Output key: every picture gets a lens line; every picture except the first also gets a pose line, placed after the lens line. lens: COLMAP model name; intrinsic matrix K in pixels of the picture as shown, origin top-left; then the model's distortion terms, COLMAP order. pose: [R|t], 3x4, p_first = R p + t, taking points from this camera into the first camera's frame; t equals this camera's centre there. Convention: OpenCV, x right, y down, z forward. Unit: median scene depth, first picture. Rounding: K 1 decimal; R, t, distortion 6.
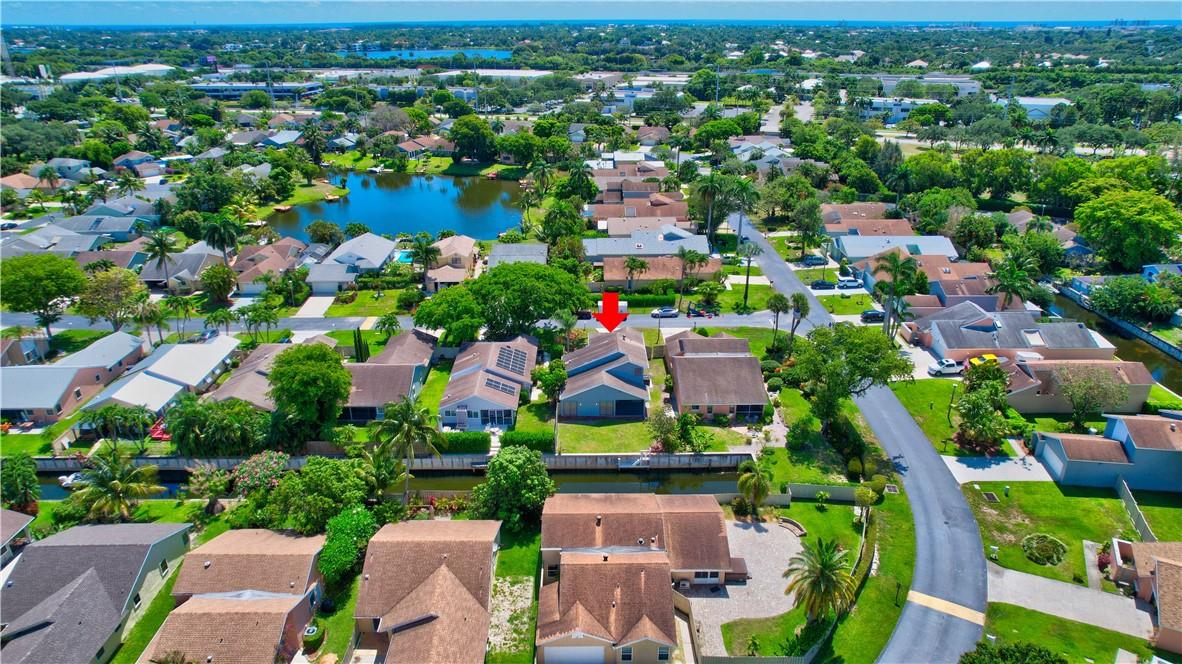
lens RADIAL K [[752.7, 0, 591.0], [0, 752.7, 332.0], [0, 0, 1]] dist [-0.087572, 0.078133]
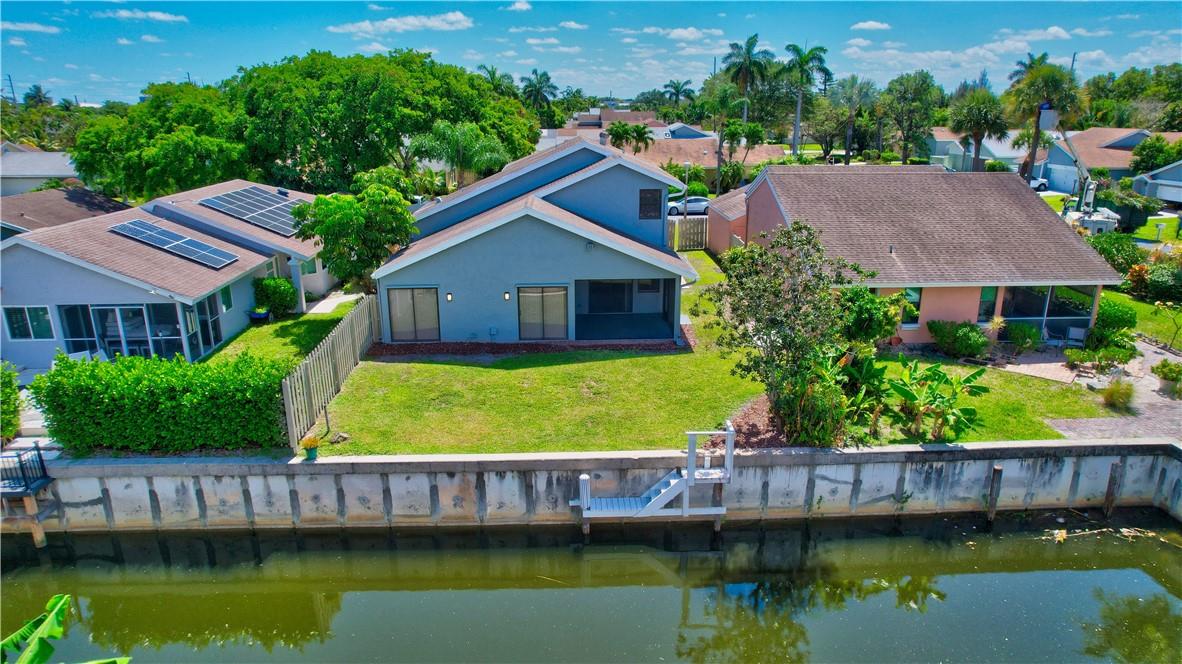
lens RADIAL K [[752.7, 0, 591.0], [0, 752.7, 332.0], [0, 0, 1]] dist [-0.087572, 0.078133]
pose [[0.999714, -0.010140, 0.021636, 0.030449], [0.012366, 0.994357, -0.105364, 0.130235], [-0.020445, 0.105602, 0.994198, 0.678221]]
